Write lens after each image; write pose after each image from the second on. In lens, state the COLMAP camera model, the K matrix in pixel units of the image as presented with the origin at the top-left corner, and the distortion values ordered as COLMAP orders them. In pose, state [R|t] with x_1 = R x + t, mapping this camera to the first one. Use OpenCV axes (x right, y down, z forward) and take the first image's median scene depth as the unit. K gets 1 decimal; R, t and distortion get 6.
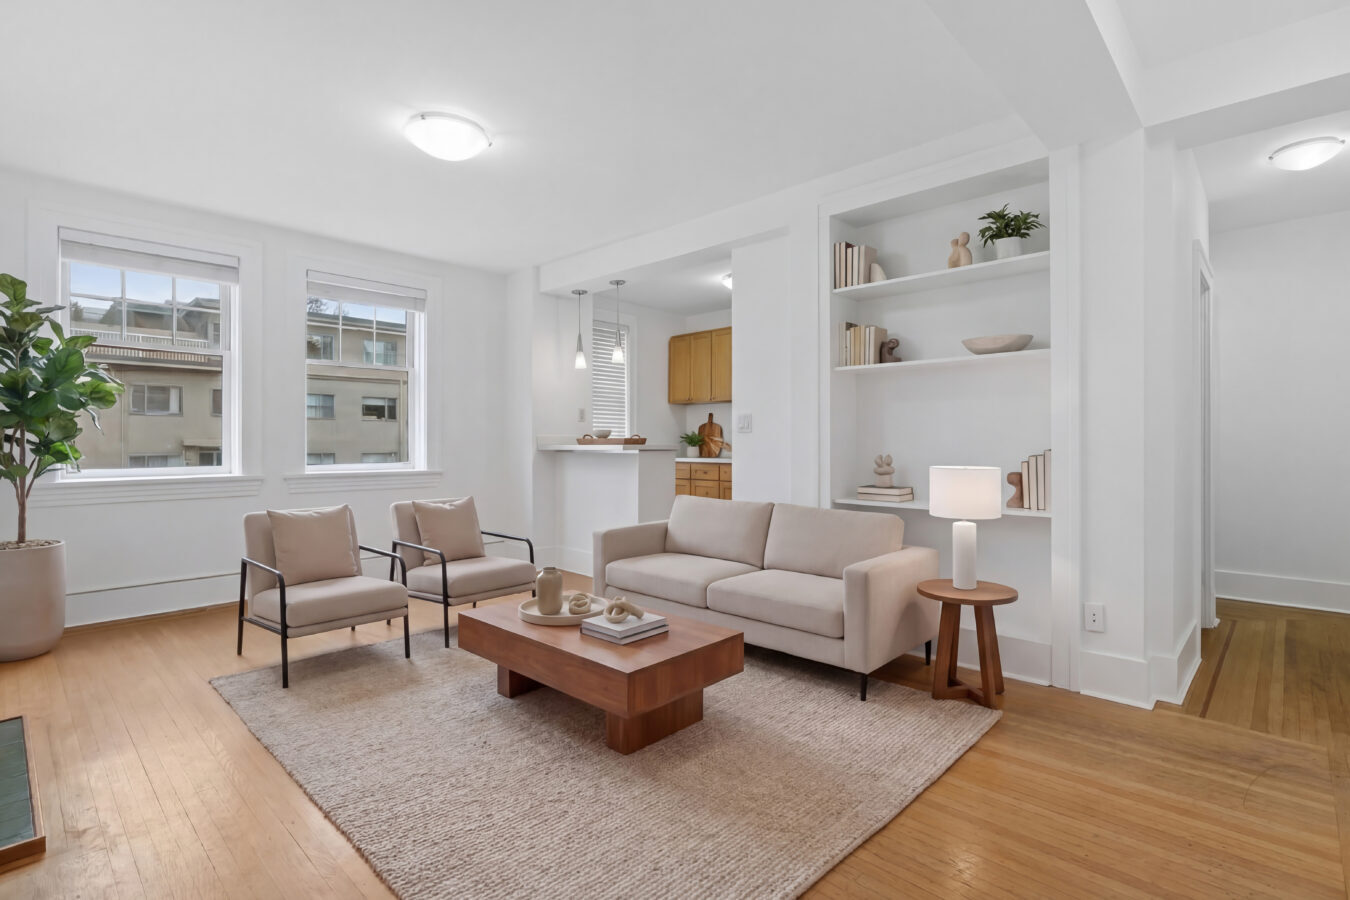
lens RADIAL K [[637.4, 0, 676.9], [0, 637.4, 439.4], [0, 0, 1]] dist [-0.000652, -0.000061]
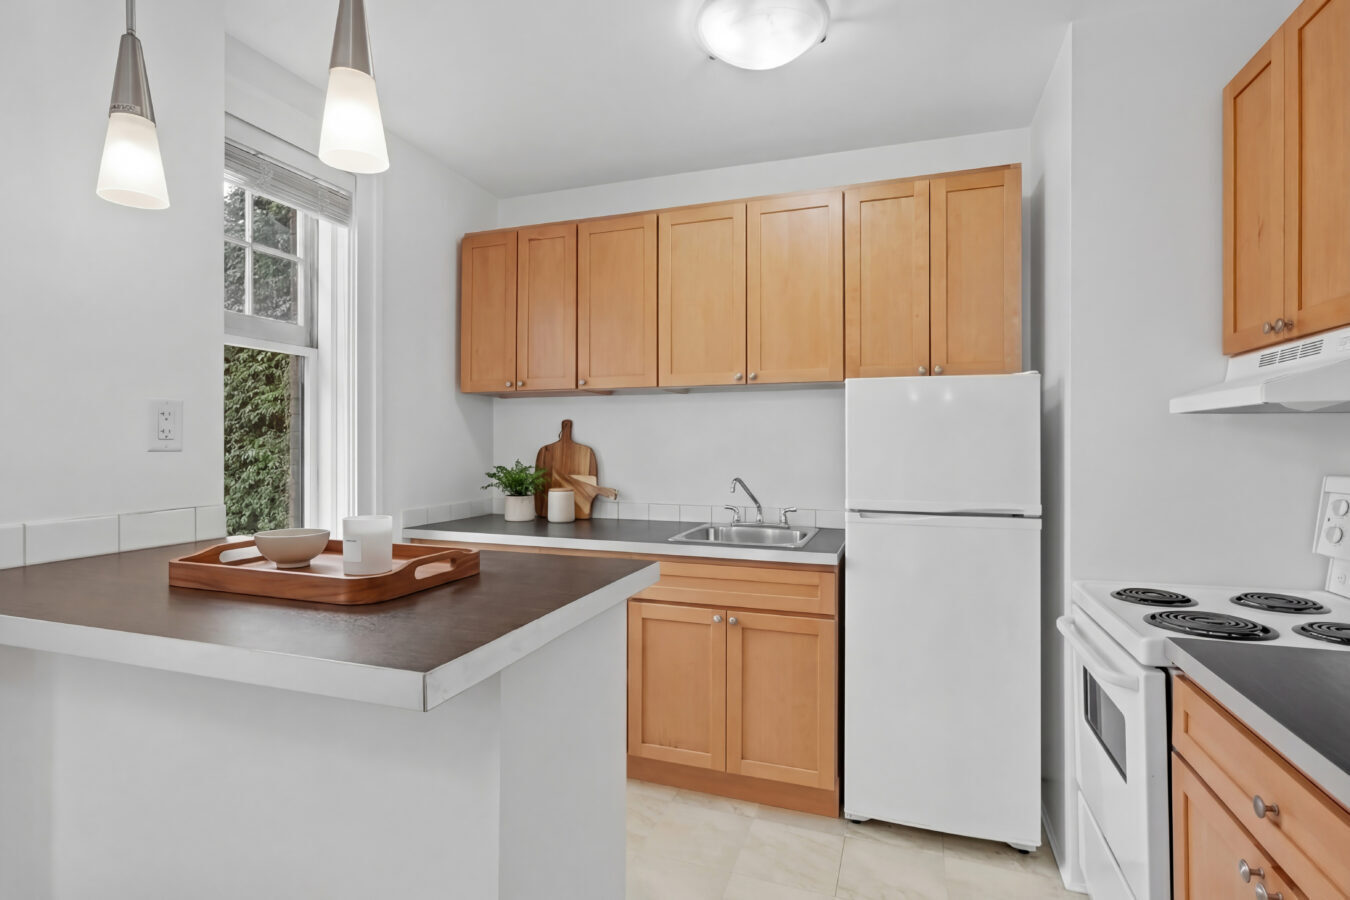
lens RADIAL K [[637.4, 0, 676.9], [0, 637.4, 439.4], [0, 0, 1]] dist [-0.000652, -0.000061]
pose [[0.902247, 0.000188, 0.431219, -0.081161], [-0.000354, 1.000000, 0.000304, -0.034910], [-0.431218, -0.000427, 0.902247, 0.726469]]
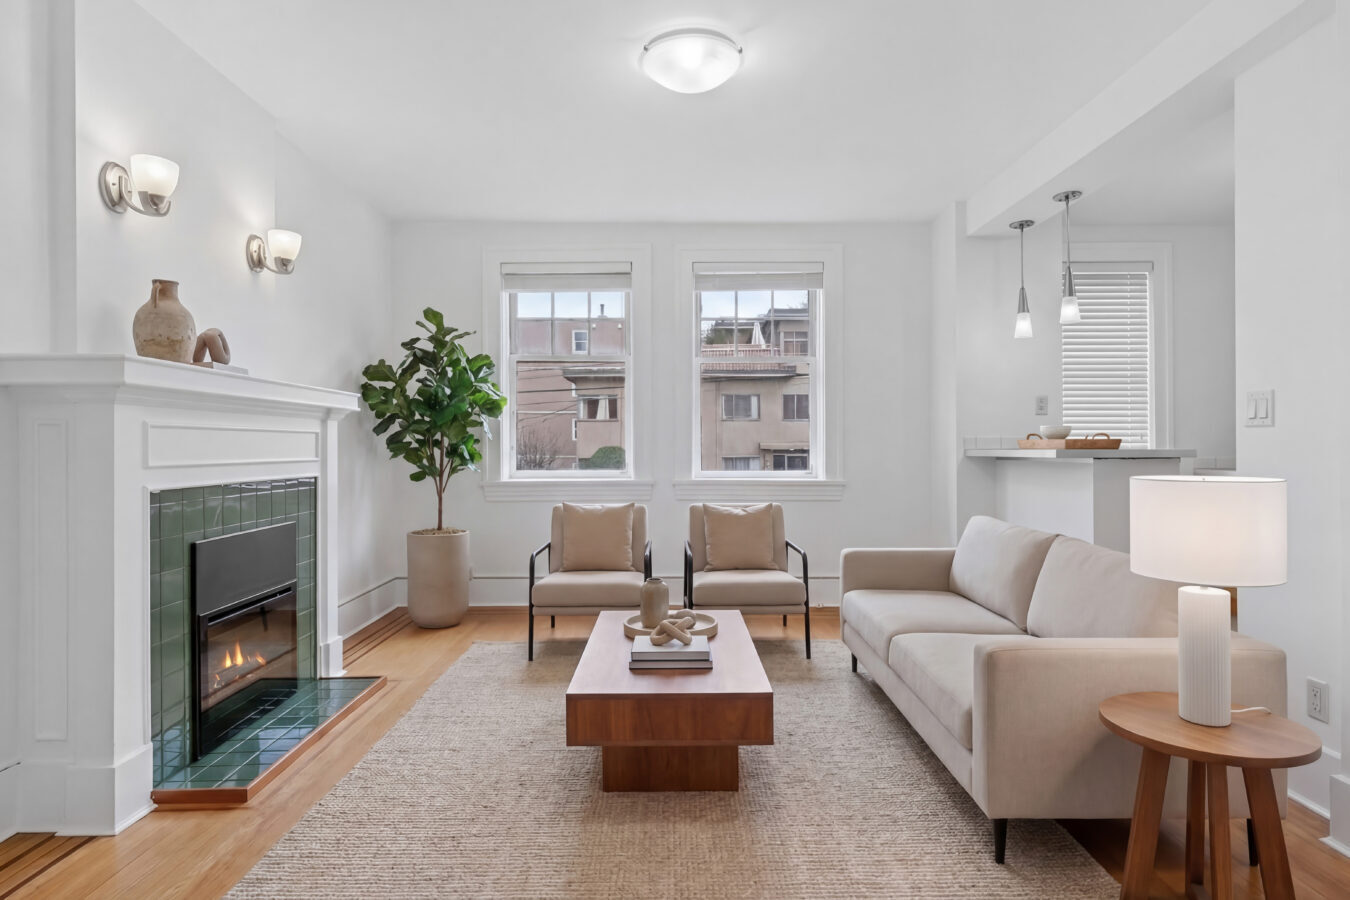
lens RADIAL K [[744.2, 0, 675.0], [0, 744.2, 450.0], [0, 0, 1]] dist [0.000582, -0.000407]
pose [[0.695748, 0.002351, -0.718282, 0.155567], [0.005545, 0.999947, 0.008644, 0.000254], [0.718265, -0.009997, 0.695698, 0.177635]]
